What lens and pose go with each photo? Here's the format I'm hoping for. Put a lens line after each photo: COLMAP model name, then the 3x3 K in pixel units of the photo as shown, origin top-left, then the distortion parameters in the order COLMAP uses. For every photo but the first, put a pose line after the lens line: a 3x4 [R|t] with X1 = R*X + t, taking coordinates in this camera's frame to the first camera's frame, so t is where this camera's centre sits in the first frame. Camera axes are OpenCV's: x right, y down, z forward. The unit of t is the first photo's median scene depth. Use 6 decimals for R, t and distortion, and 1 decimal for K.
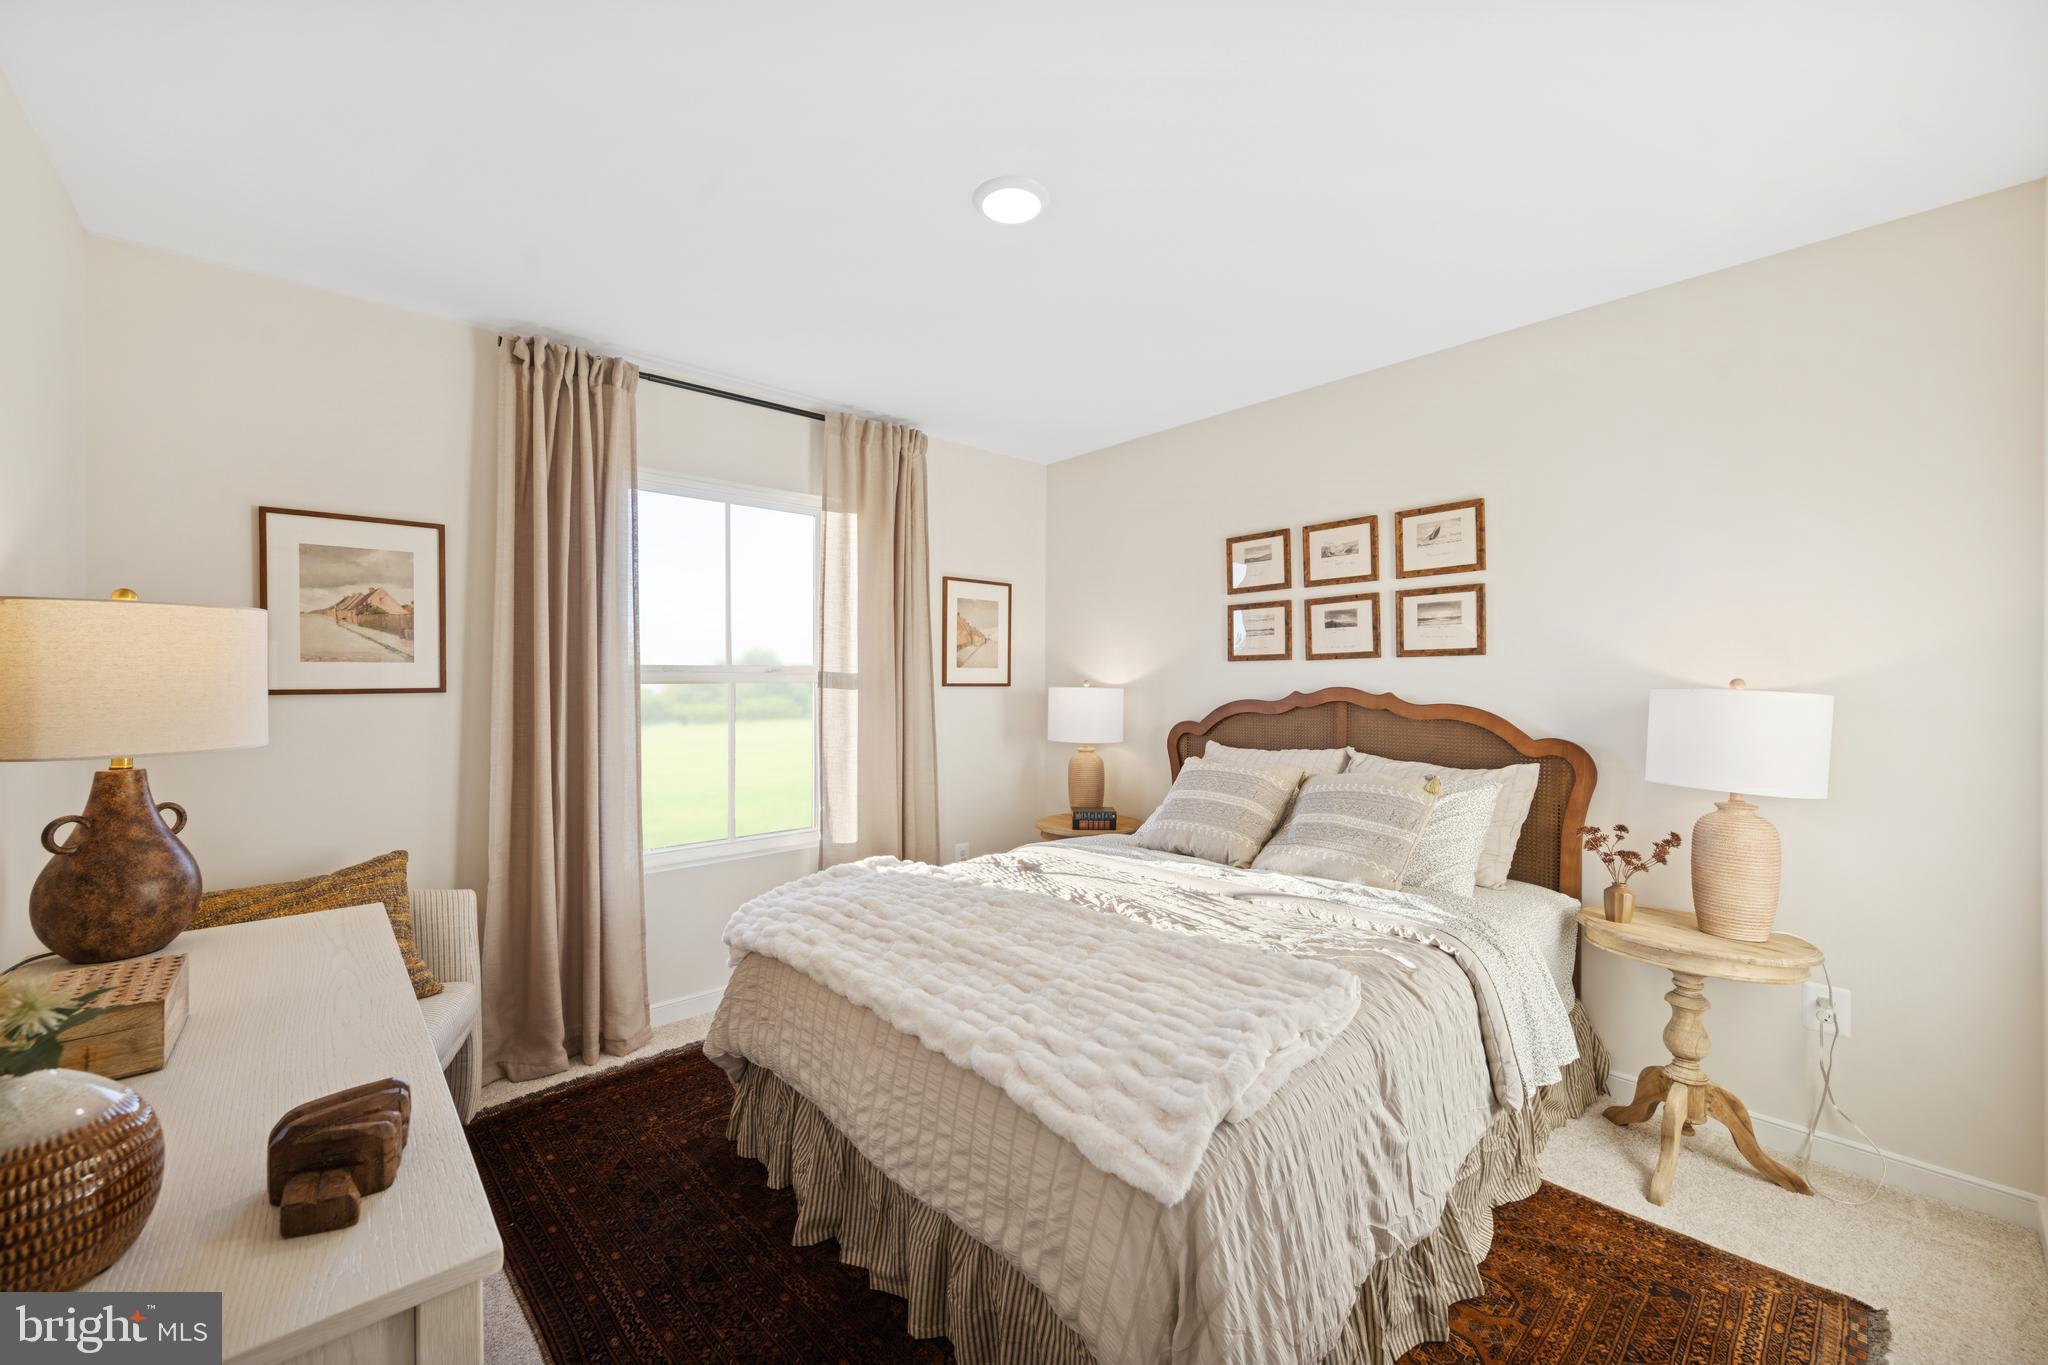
lens RADIAL K [[805.8, 0, 1023.4], [0, 805.8, 691.0], [0, 0, 1]] dist [0.000516, -0.000200]
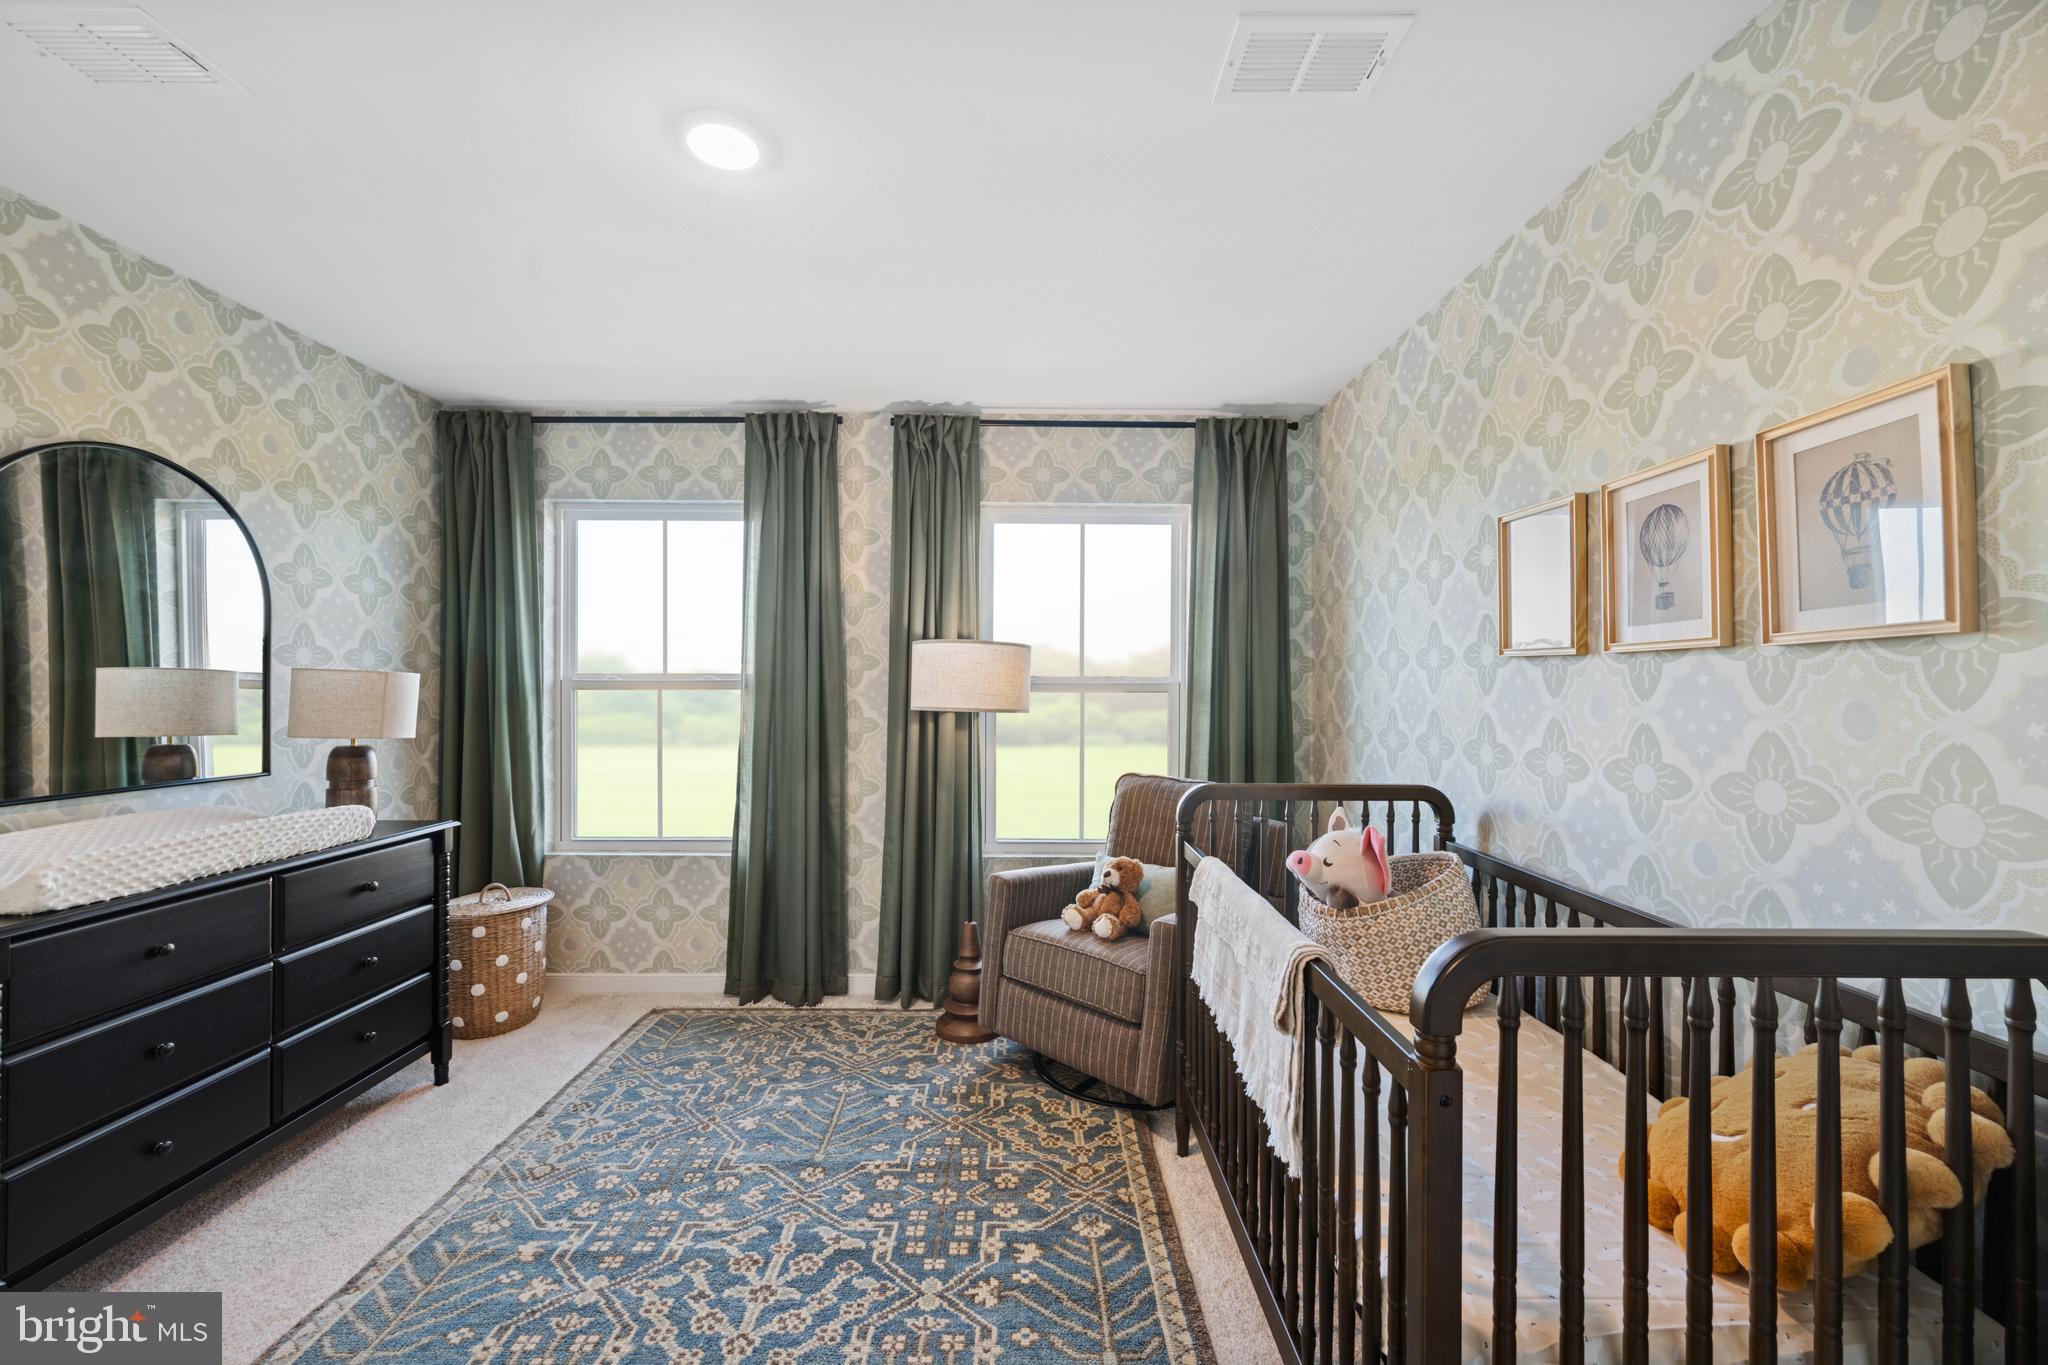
lens RADIAL K [[805.8, 0, 1023.4], [0, 805.8, 691.0], [0, 0, 1]] dist [0.000516, -0.000200]
pose [[0.755482, 0.004343, -0.655155, 0.686274], [-0.025539, 0.999413, -0.022826, 0.002458], [0.654672, 0.033977, 0.755149, 0.521800]]
